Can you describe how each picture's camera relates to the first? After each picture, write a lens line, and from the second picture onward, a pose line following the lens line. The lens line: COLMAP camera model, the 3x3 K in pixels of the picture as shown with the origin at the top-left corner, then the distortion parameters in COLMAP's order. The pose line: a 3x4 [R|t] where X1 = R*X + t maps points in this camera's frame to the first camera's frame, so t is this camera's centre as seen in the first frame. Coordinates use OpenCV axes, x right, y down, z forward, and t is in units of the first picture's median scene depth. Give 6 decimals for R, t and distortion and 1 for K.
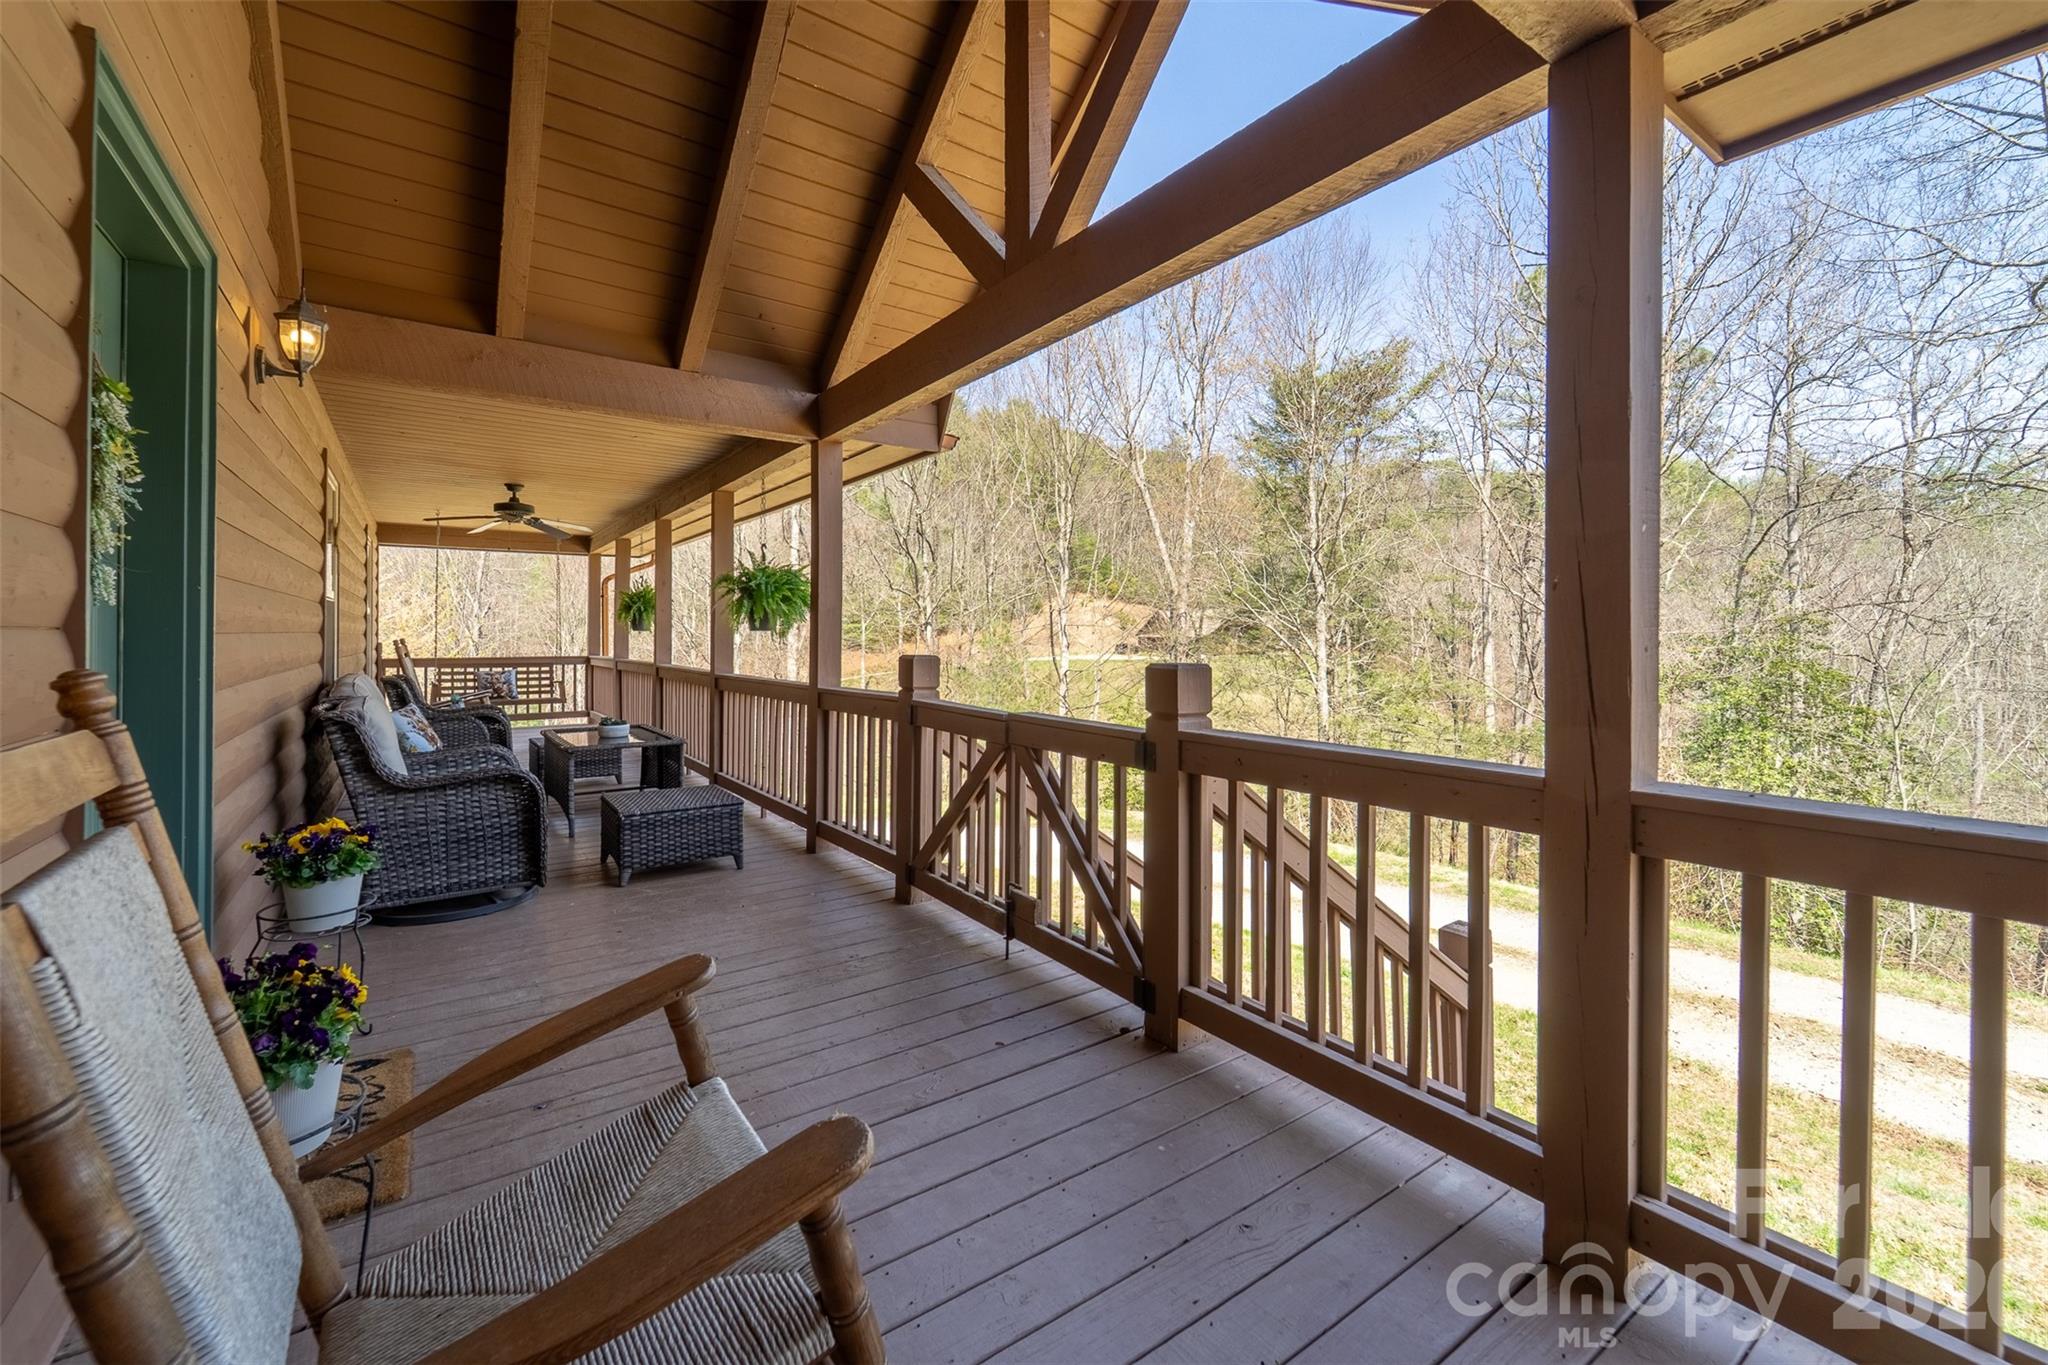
lens RADIAL K [[887.1, 0, 1018.2], [0, 887.1, 635.5], [0, 0, 1]] dist [0.000377, 0.000044]
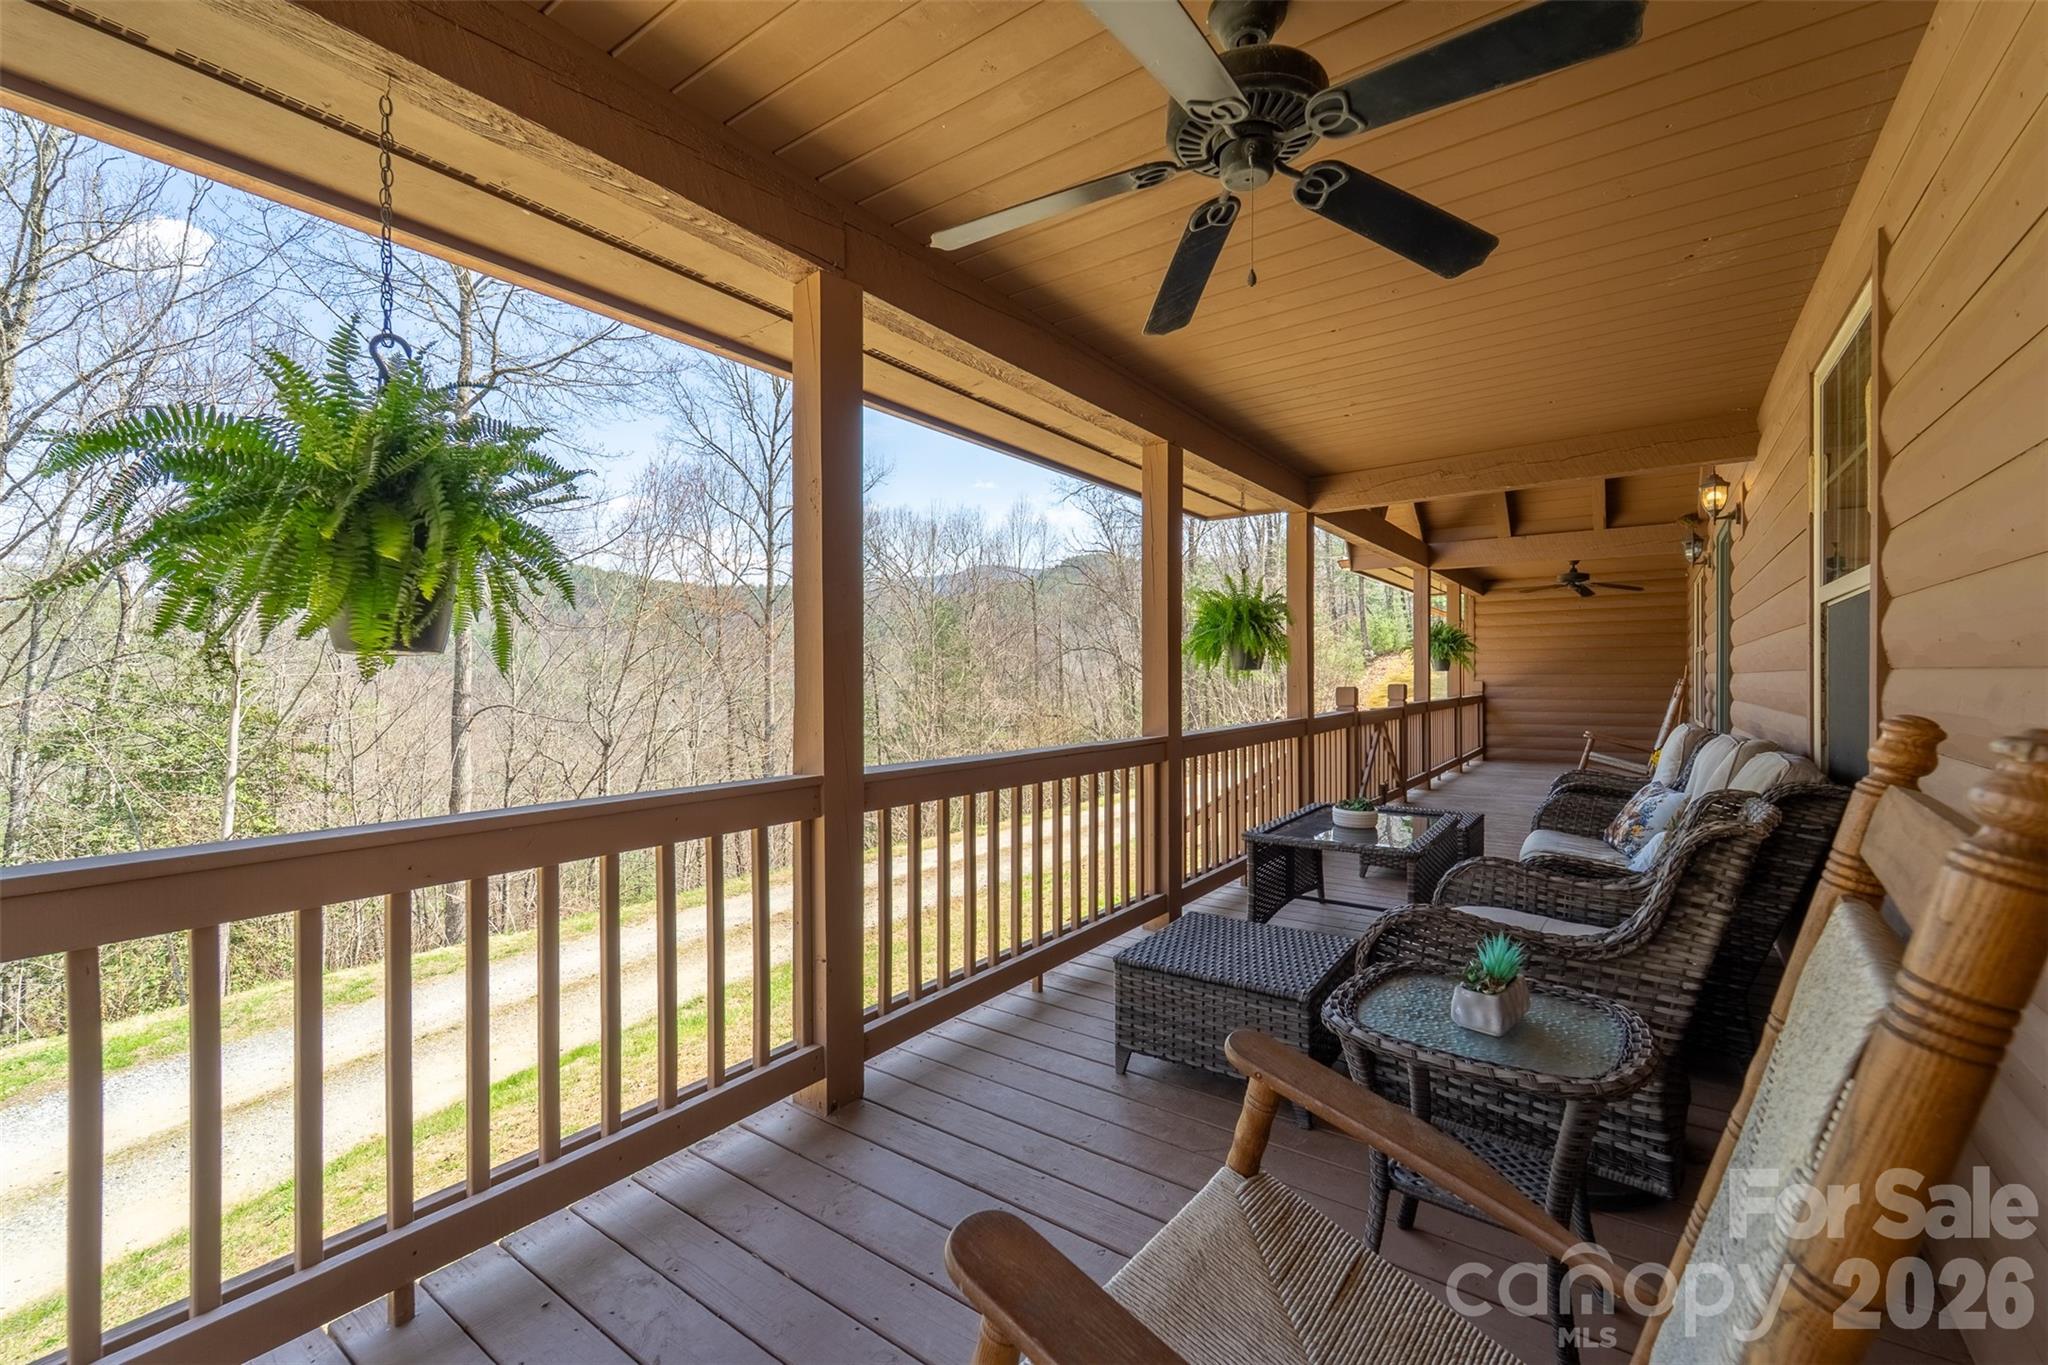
lens RADIAL K [[826.9, 0, 1051.8], [0, 826.9, 682.5], [0, 0, 1]] dist [-0.000695, -0.000100]
pose [[-0.328697, -0.011144, 0.944370, -0.764307], [0.001620, 0.999922, 0.012363, -0.002928], [-0.944434, 0.005594, -0.328653, 1.106304]]
